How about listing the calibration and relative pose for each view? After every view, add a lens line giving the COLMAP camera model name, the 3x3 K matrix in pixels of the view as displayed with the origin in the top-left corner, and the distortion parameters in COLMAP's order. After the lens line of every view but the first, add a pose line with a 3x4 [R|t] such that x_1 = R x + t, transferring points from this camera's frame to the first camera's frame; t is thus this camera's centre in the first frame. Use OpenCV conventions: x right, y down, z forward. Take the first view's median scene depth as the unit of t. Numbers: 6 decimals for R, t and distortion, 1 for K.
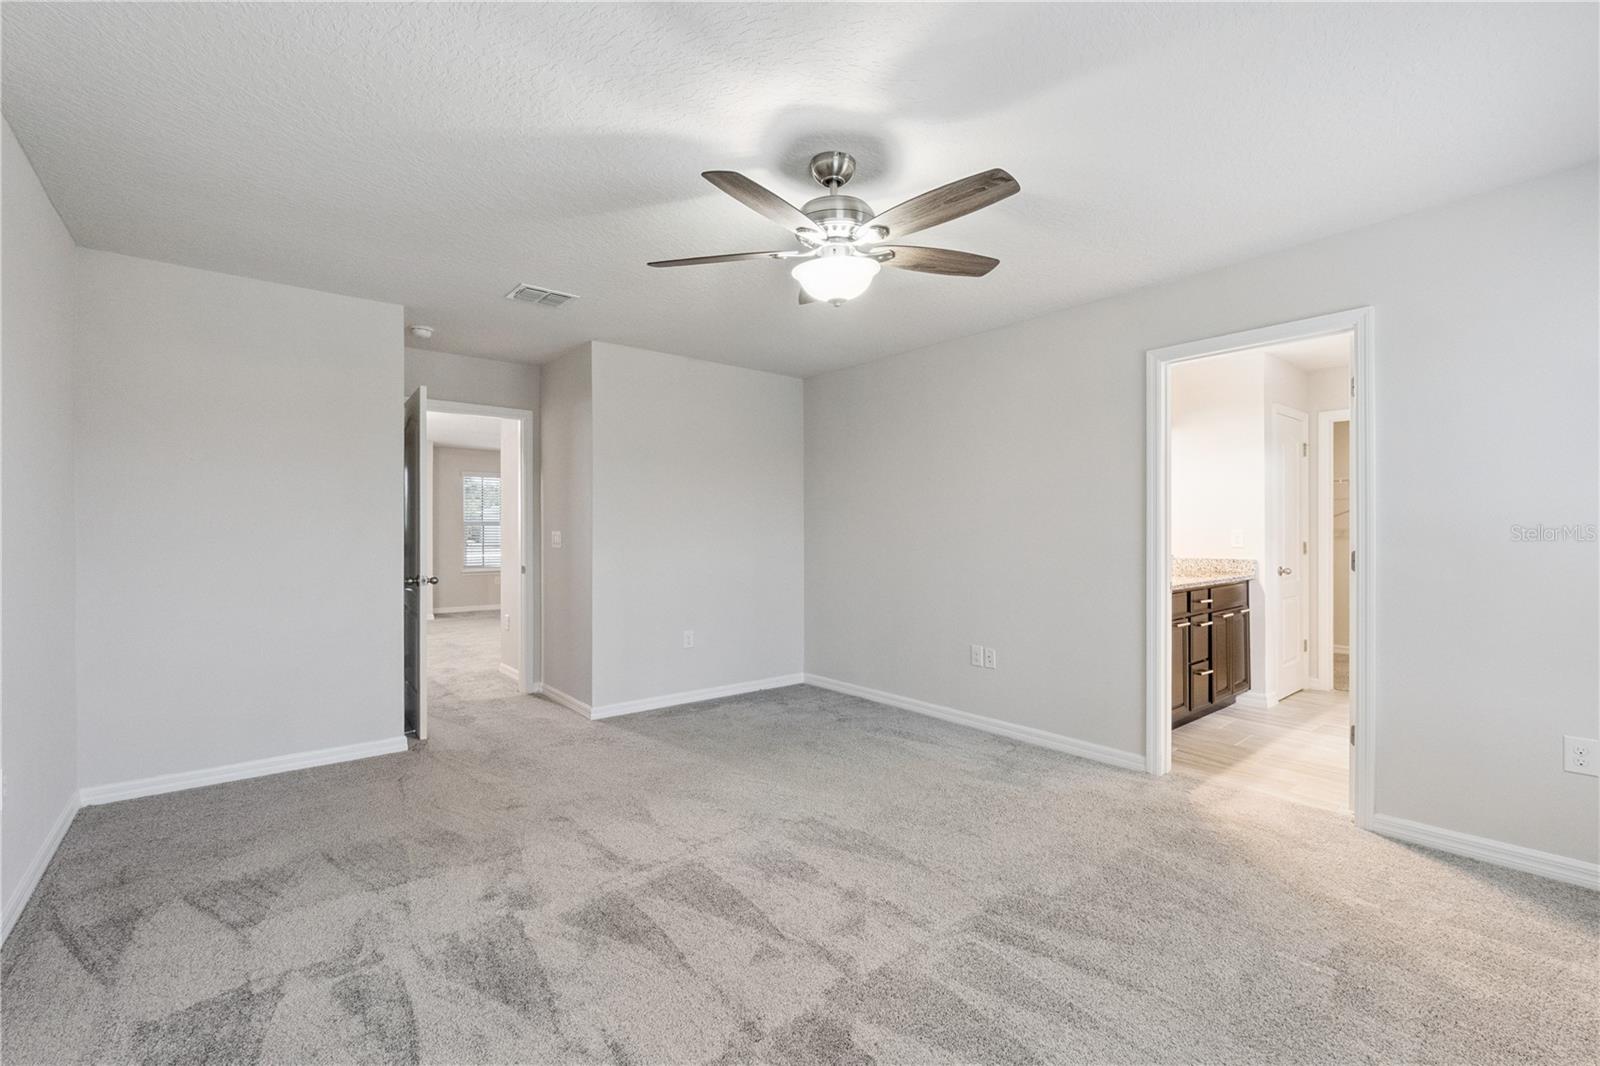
lens RADIAL K [[688.6, 0, 811.9], [0, 688.6, 536.3], [0, 0, 1]] dist [-0.004679, 0.000767]
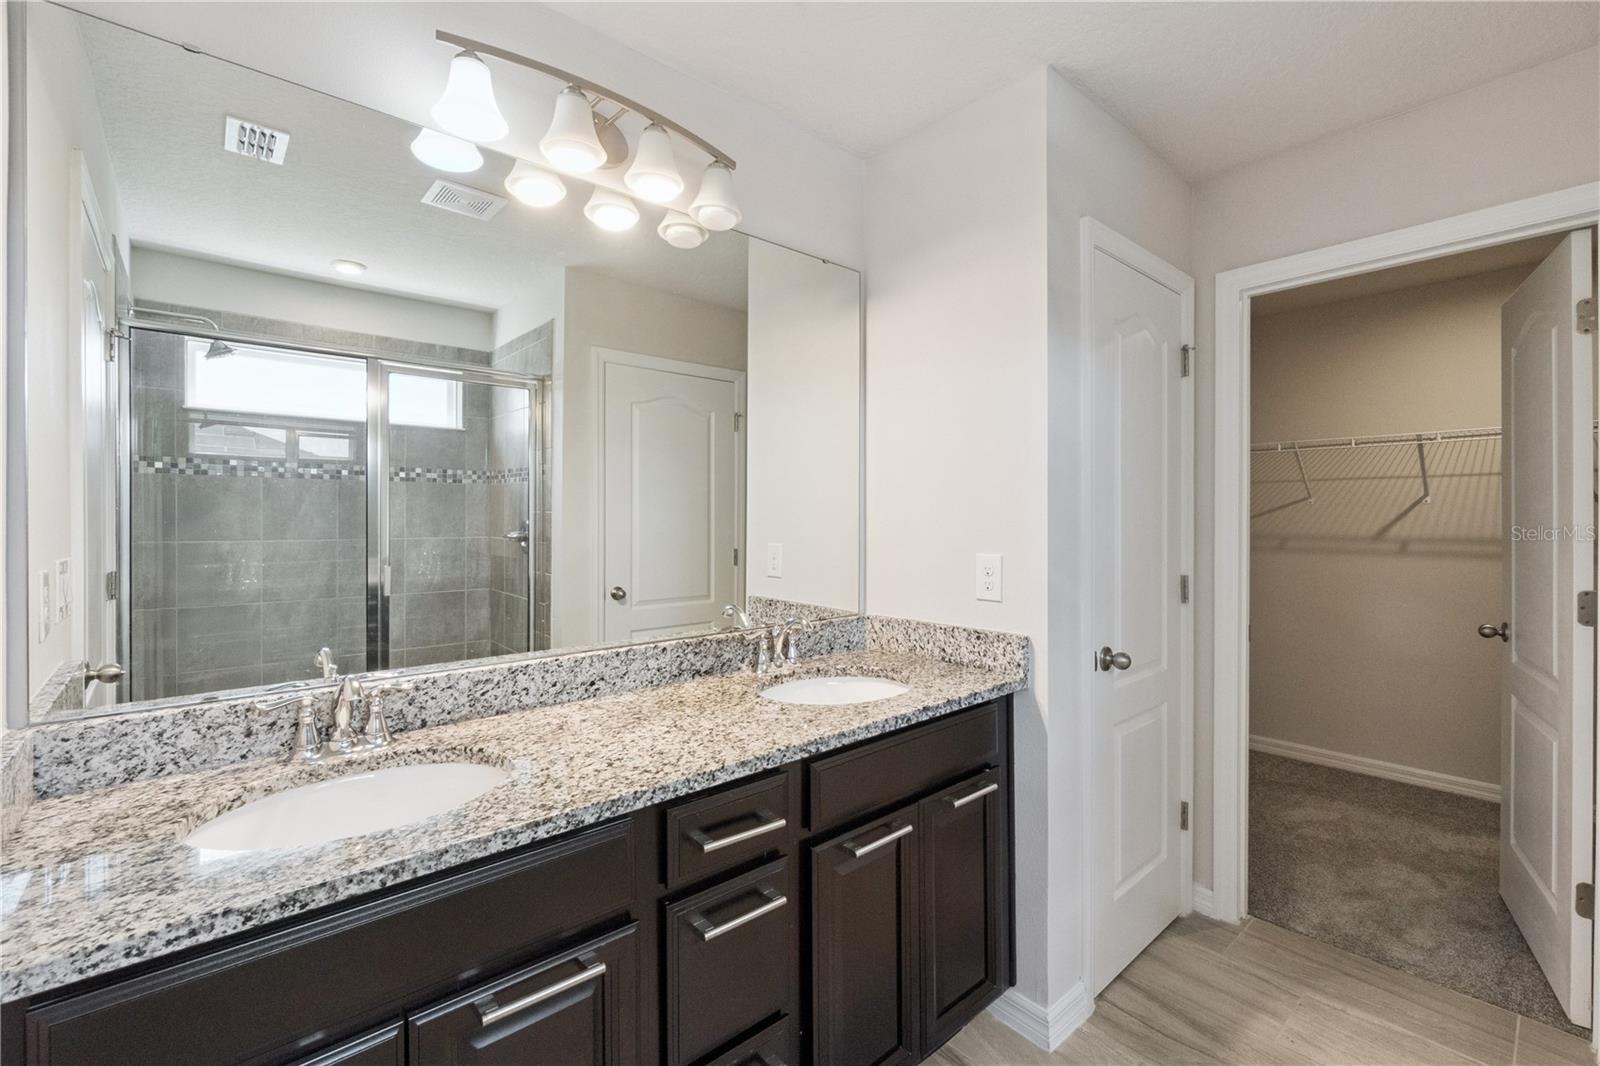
lens RADIAL K [[688.6, 0, 796.7], [0, 688.6, 527.3], [0, 0, 1]] dist [-0.004679, 0.000767]
pose [[0.999767, 0.001537, 0.021517, 0.471092], [-0.001622, 0.999991, 0.003930, -0.023208], [-0.021511, -0.003964, 0.999761, 0.581040]]
